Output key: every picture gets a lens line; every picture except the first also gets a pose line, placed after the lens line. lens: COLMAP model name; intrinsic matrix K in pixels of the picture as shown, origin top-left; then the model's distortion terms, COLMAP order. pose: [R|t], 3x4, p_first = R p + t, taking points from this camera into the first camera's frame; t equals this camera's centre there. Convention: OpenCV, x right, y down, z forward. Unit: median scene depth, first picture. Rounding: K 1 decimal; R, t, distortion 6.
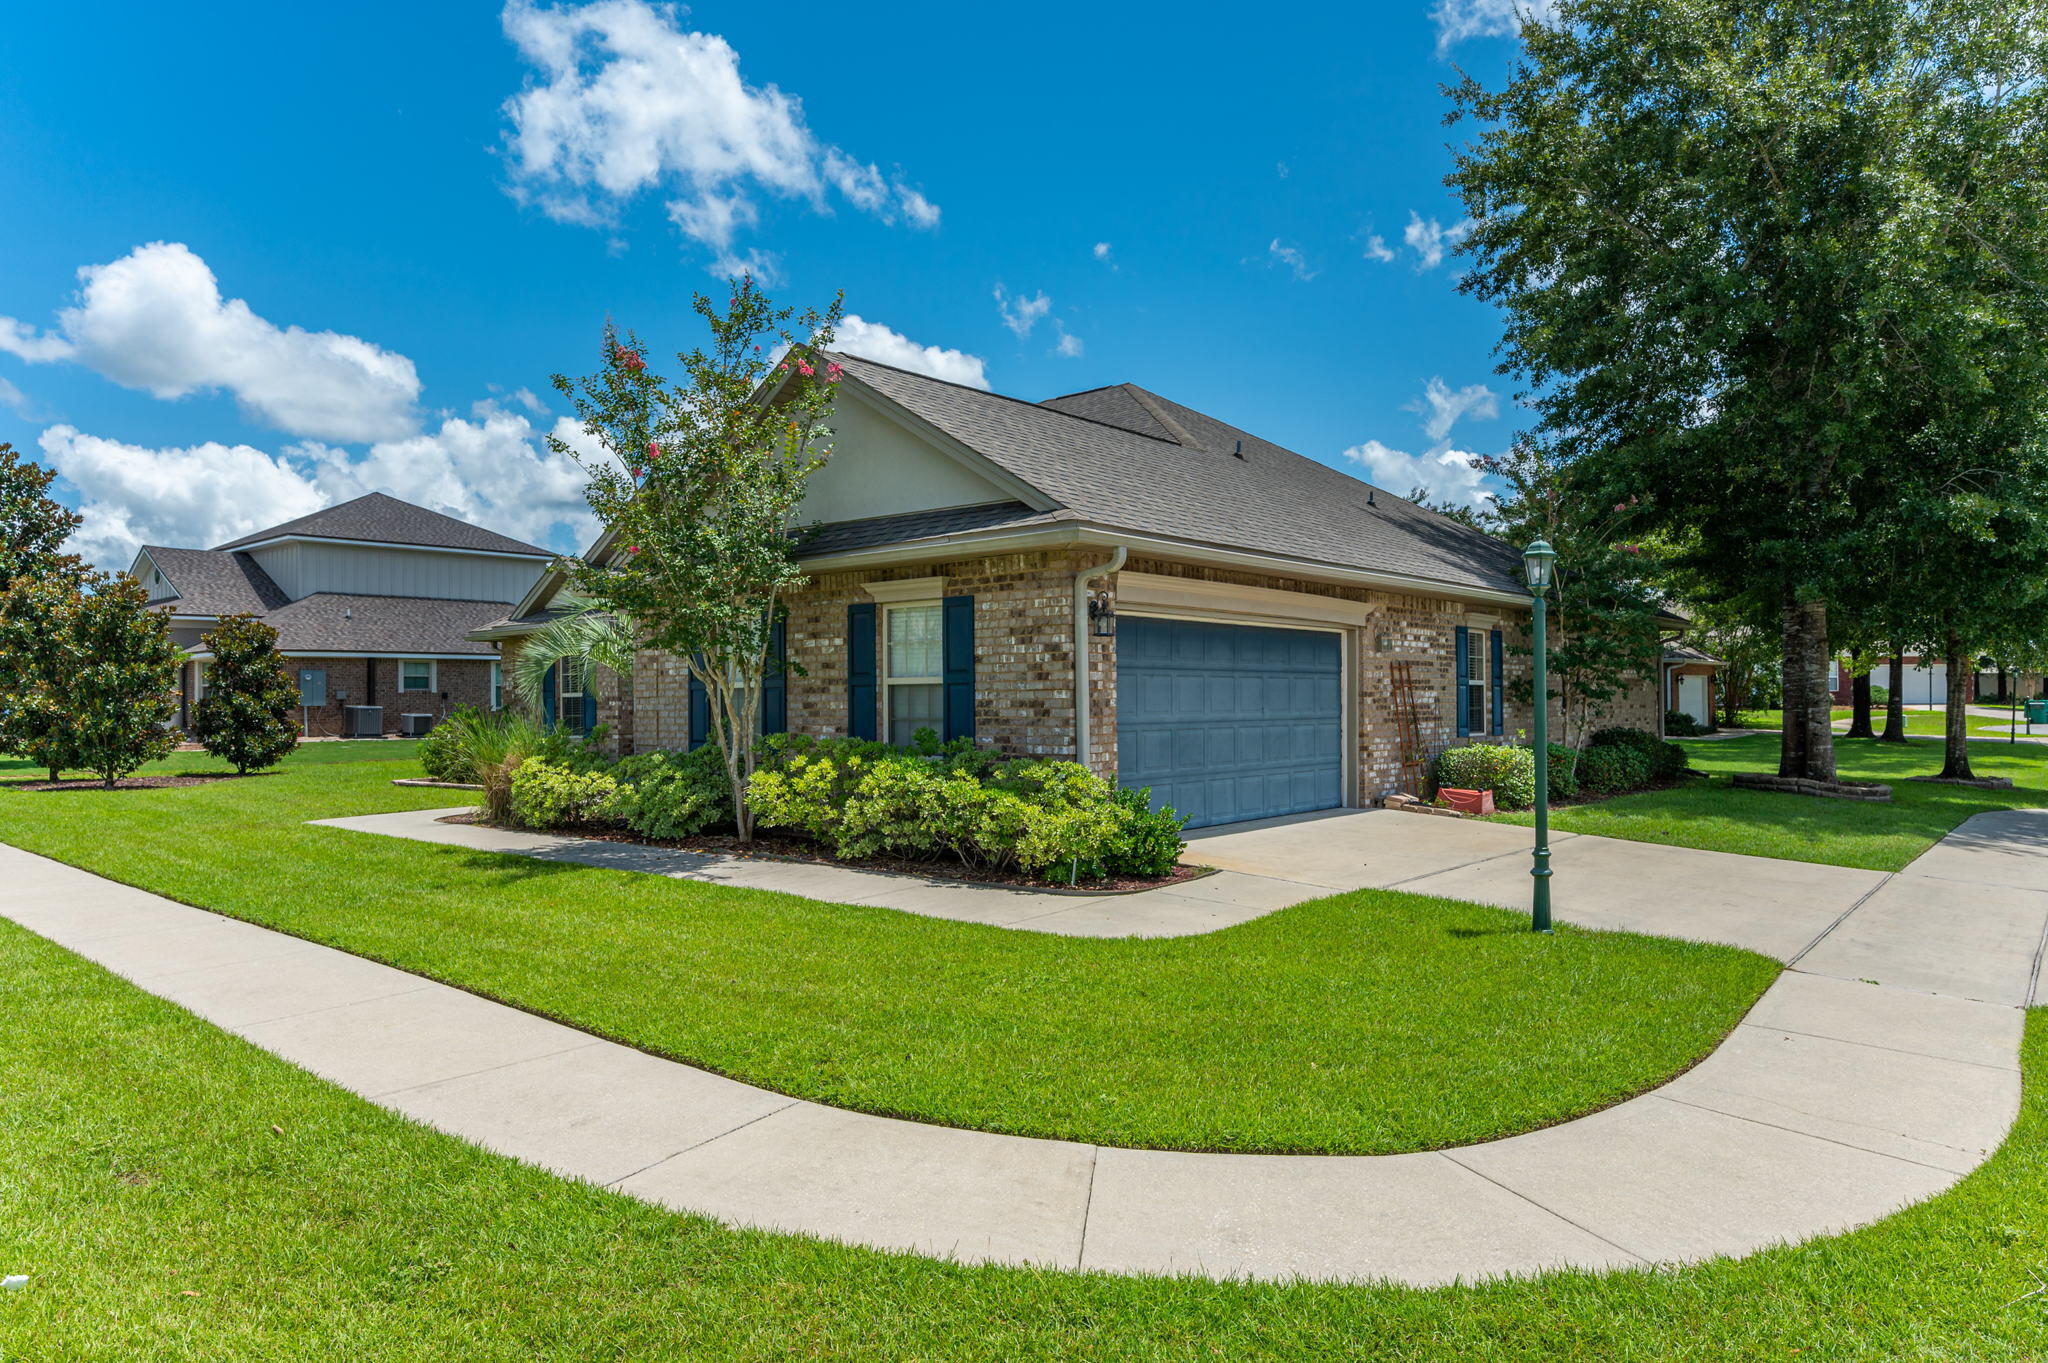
lens RADIAL K [[1272.4, 0, 1024.0], [0, 1272.4, 681.5], [0, 0, 1]] dist [-0.000898, -0.000241]
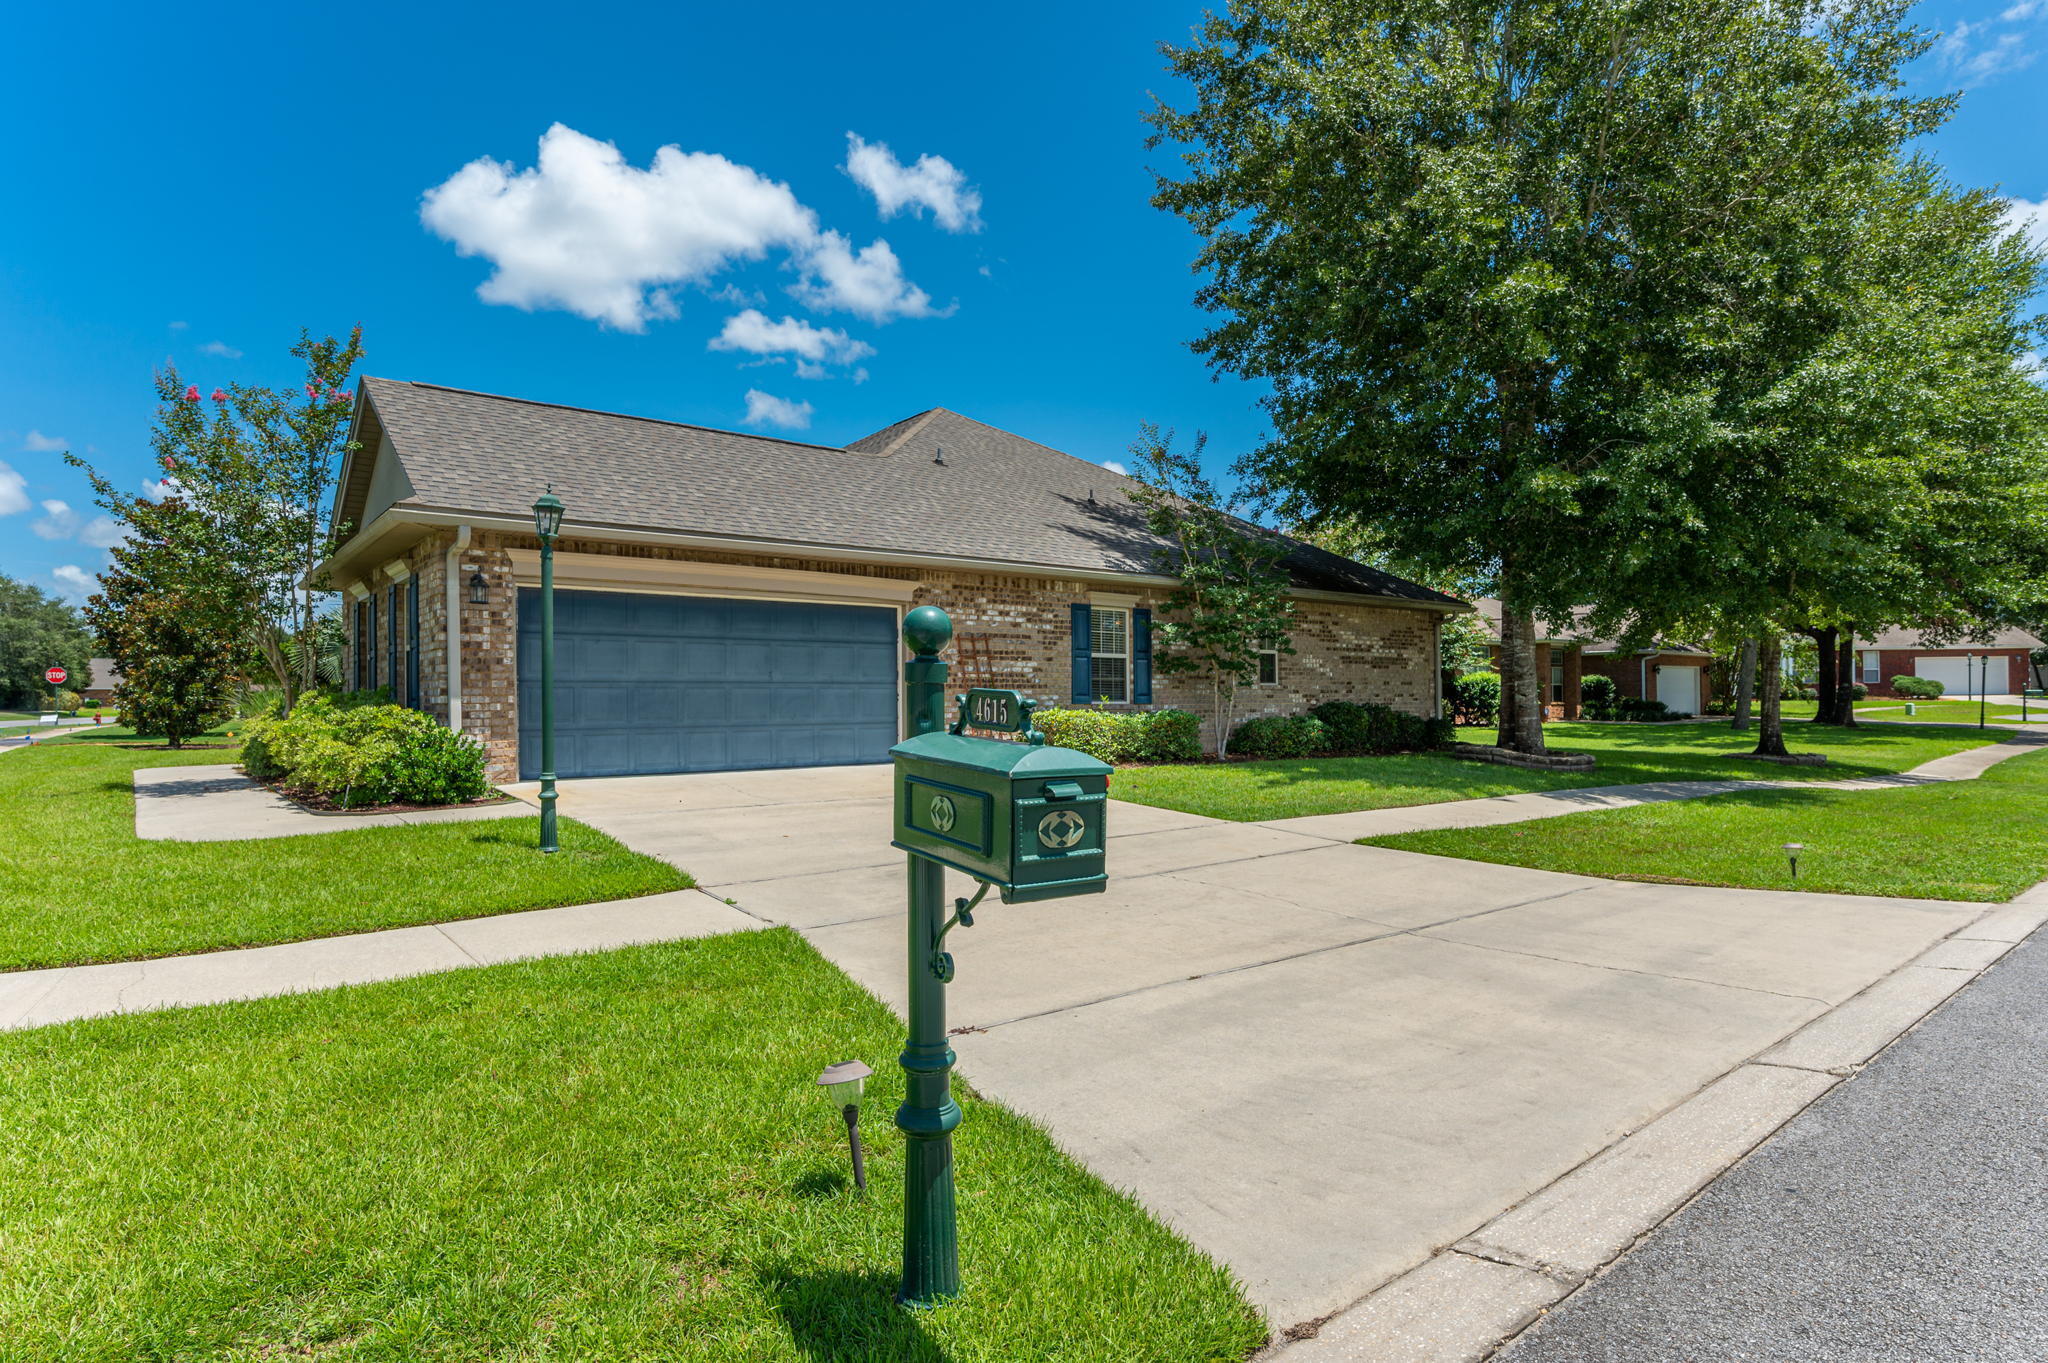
lens RADIAL K [[1061.4, 0, 1020.8], [0, 1061.4, 694.9], [0, 0, 1]] dist [-0.018723, -0.000233]
pose [[0.981516, -0.004075, -0.191337, 0.495271], [0.005723, 0.999951, 0.008057, 0.029469], [0.191295, -0.009003, 0.981491, 0.088805]]
